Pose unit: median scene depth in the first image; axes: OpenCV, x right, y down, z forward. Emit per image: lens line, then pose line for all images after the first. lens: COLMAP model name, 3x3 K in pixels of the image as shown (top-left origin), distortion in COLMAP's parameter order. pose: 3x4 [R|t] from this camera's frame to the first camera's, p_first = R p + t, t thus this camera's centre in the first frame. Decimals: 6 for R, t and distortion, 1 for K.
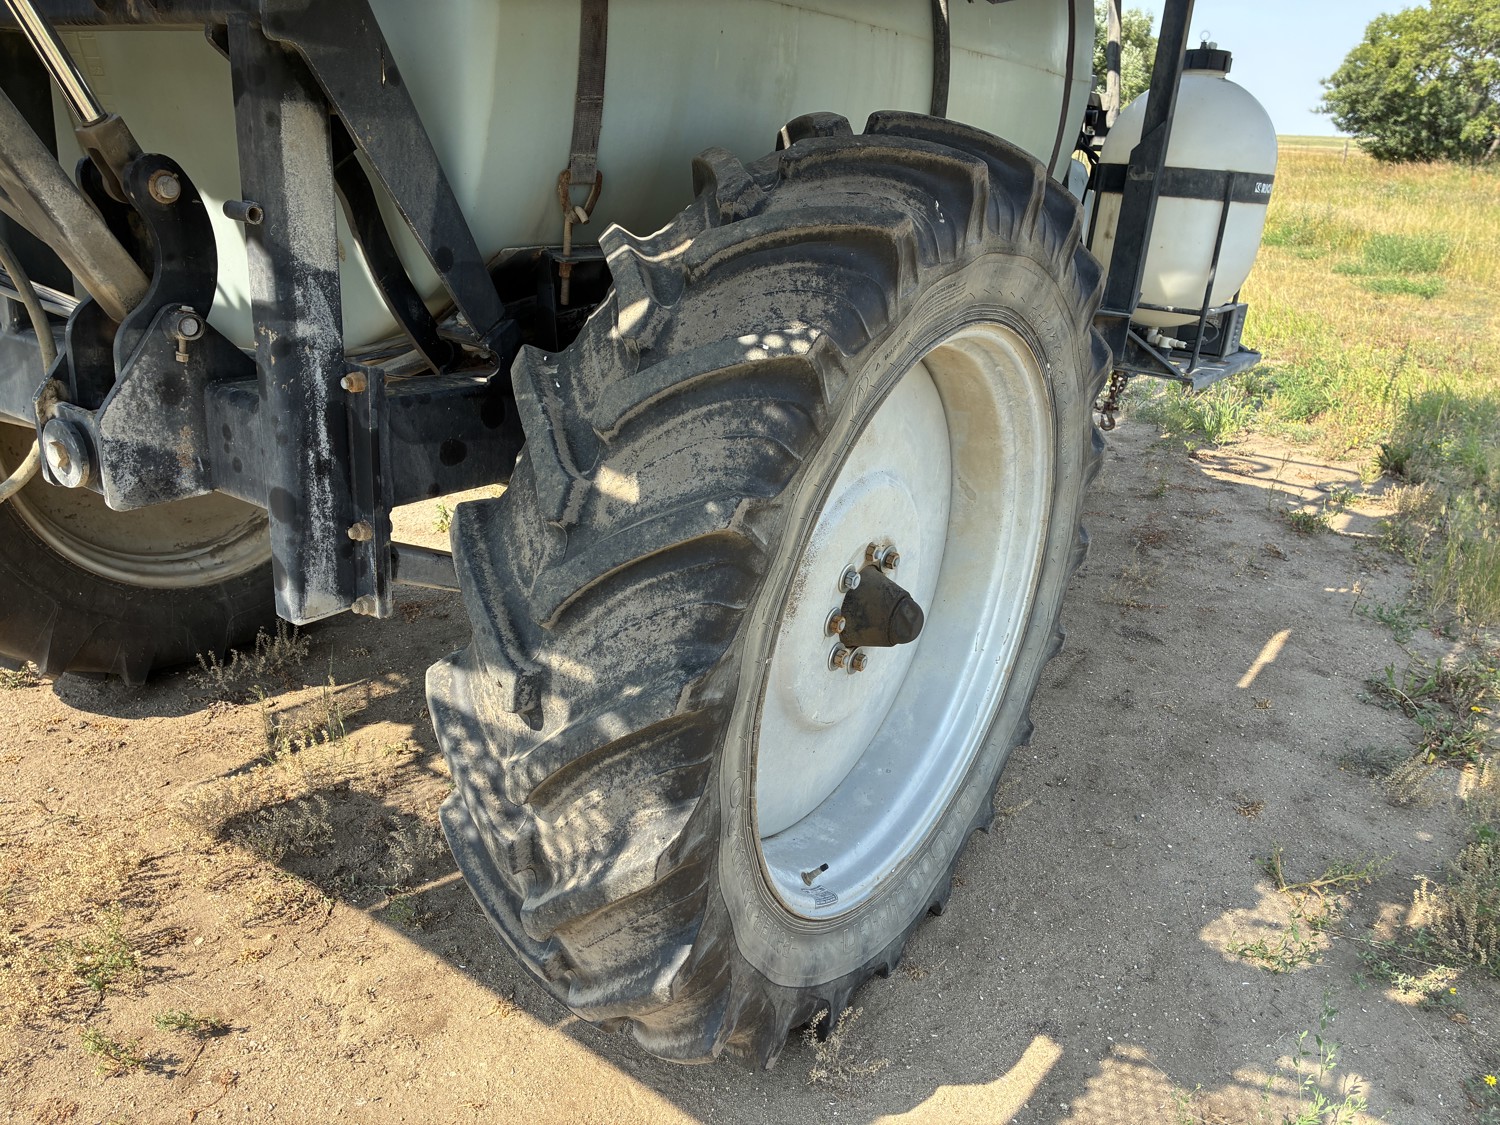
lens RADIAL K [[1058.2, 0, 753.9], [0, 1058.2, 540.9], [0, 0, 1]] dist [0.034752, -0.002896]
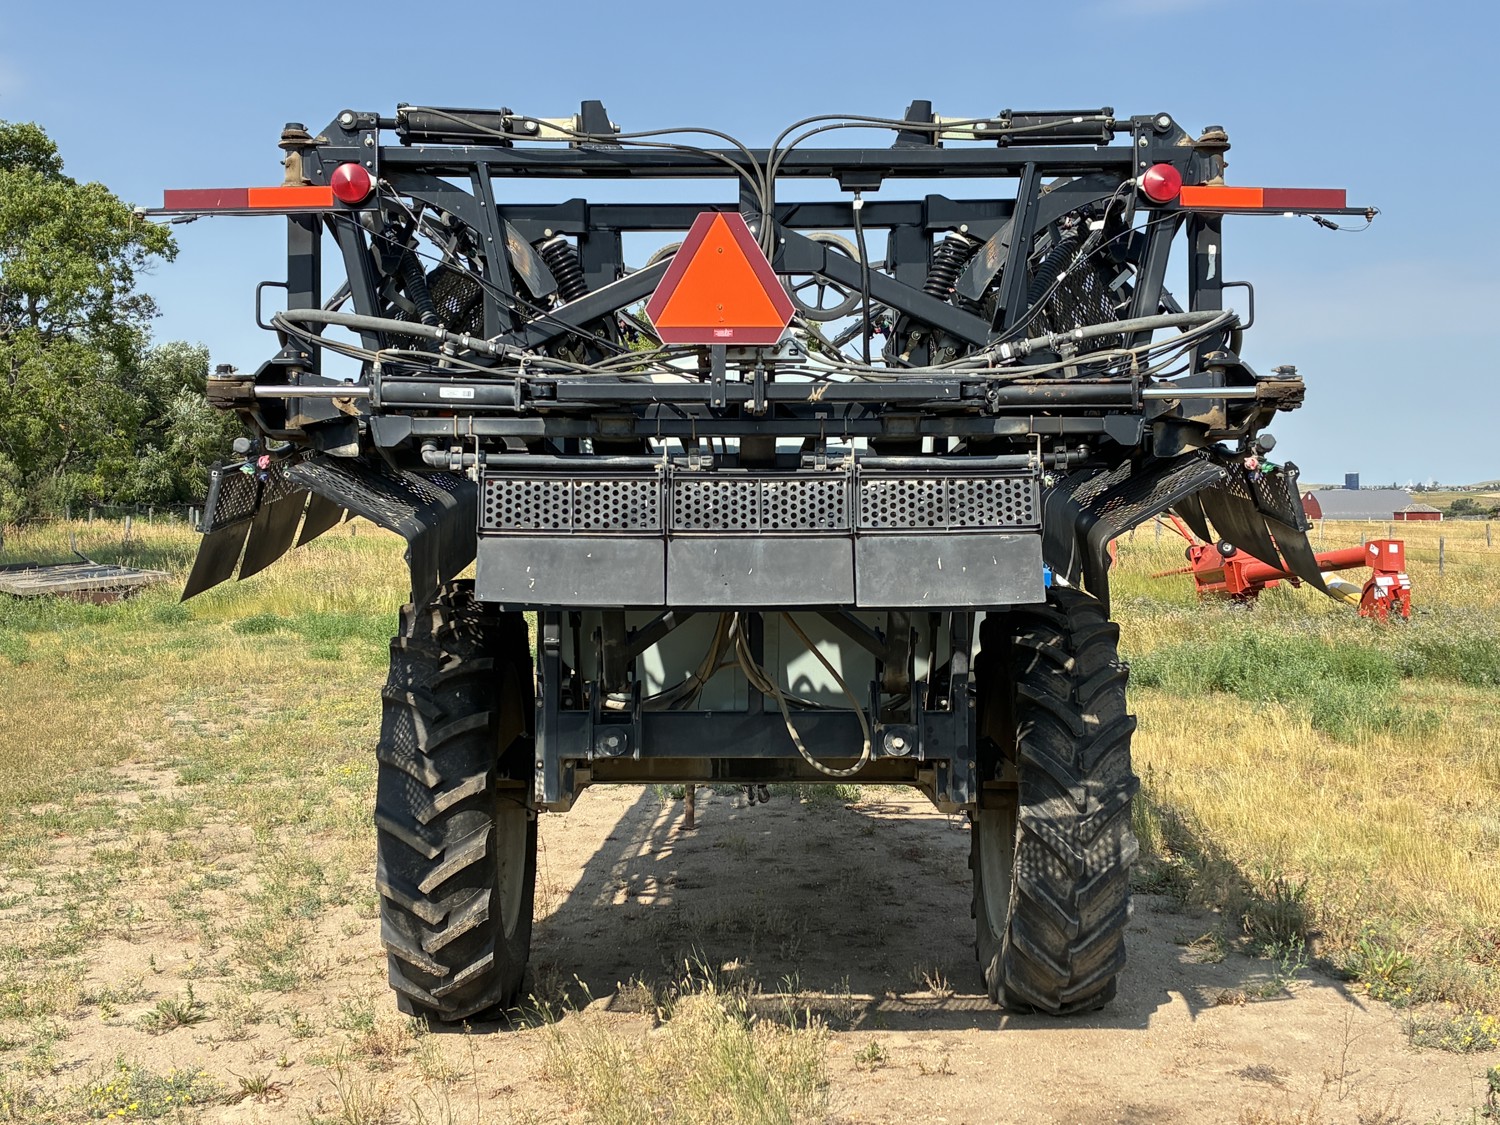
lens RADIAL K [[1901.9, 0, 750.0], [0, 1901.9, 562.5], [0, 0, 1]] dist [0.098536, -0.058284]
pose [[0.832317, -0.068766, 0.550018, -3.385163], [0.242906, 0.937172, -0.250409, 0.567874], [-0.498242, 0.342023, 0.796728, -2.575532]]
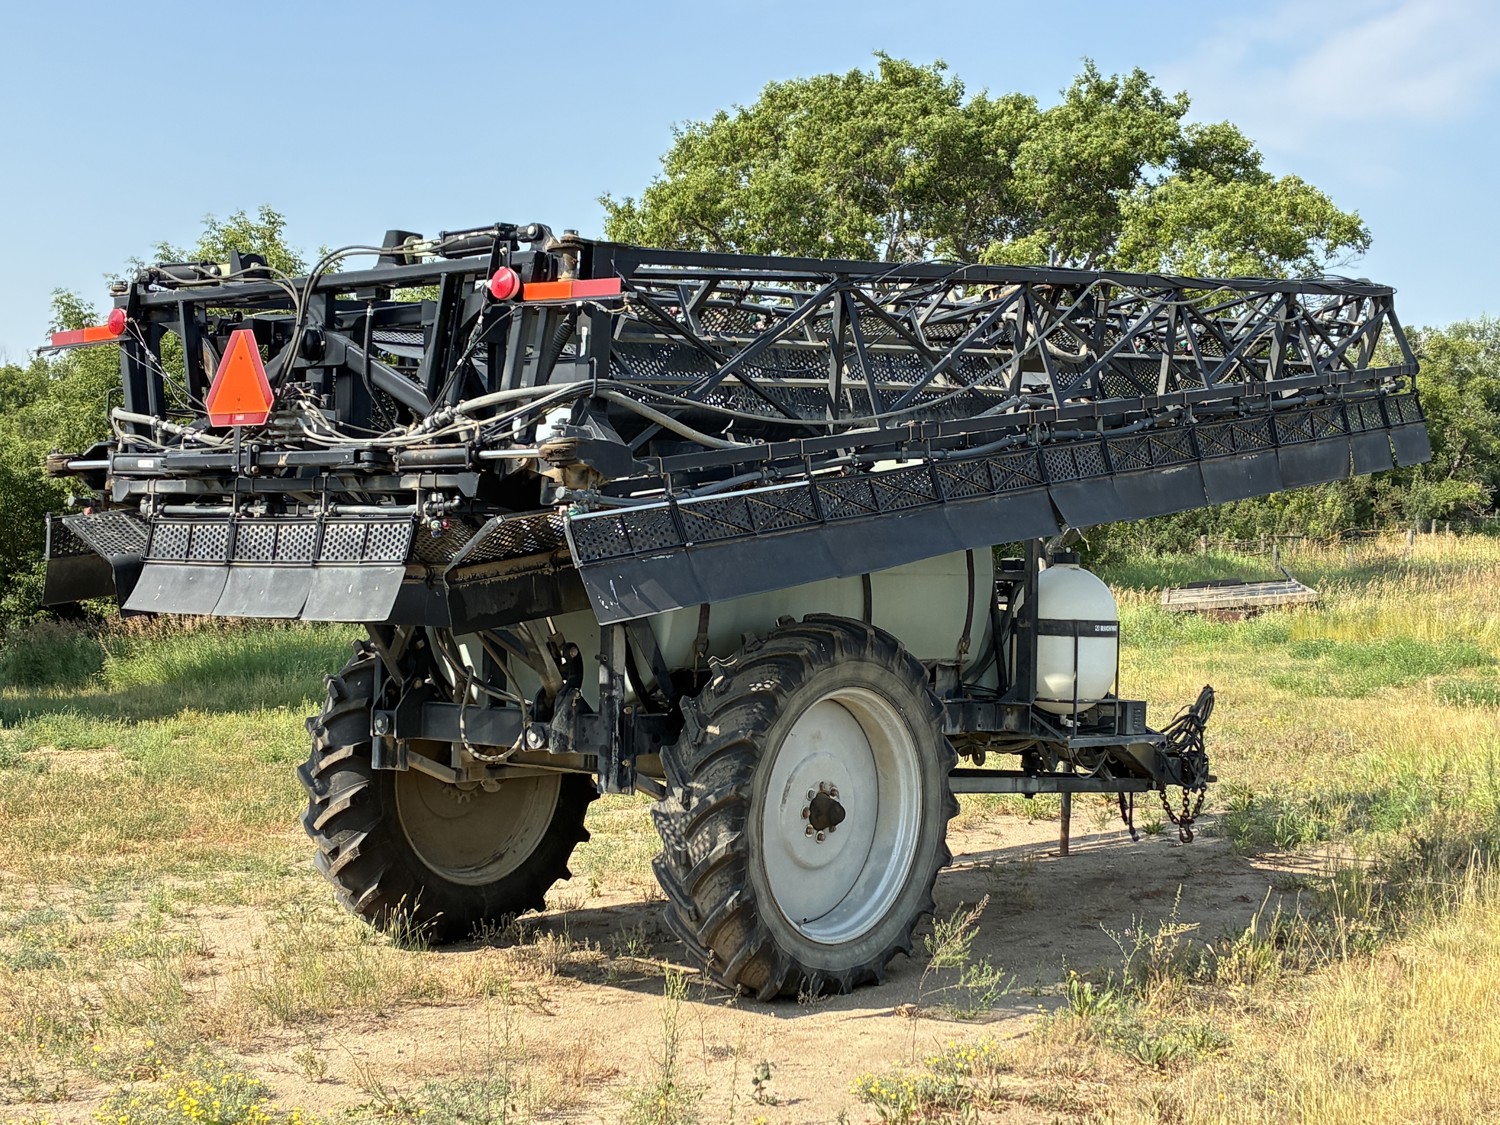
lens RADIAL K [[2206.9, 0, 750.0], [0, 2206.9, 562.5], [0, 0, 1]] dist [0.090942, -0.045042]
pose [[0.991665, -0.052871, -0.117494, 0.737126], [0.008548, 0.936915, -0.349453, 1.674645], [0.128558, 0.345536, 0.929558, -4.995793]]
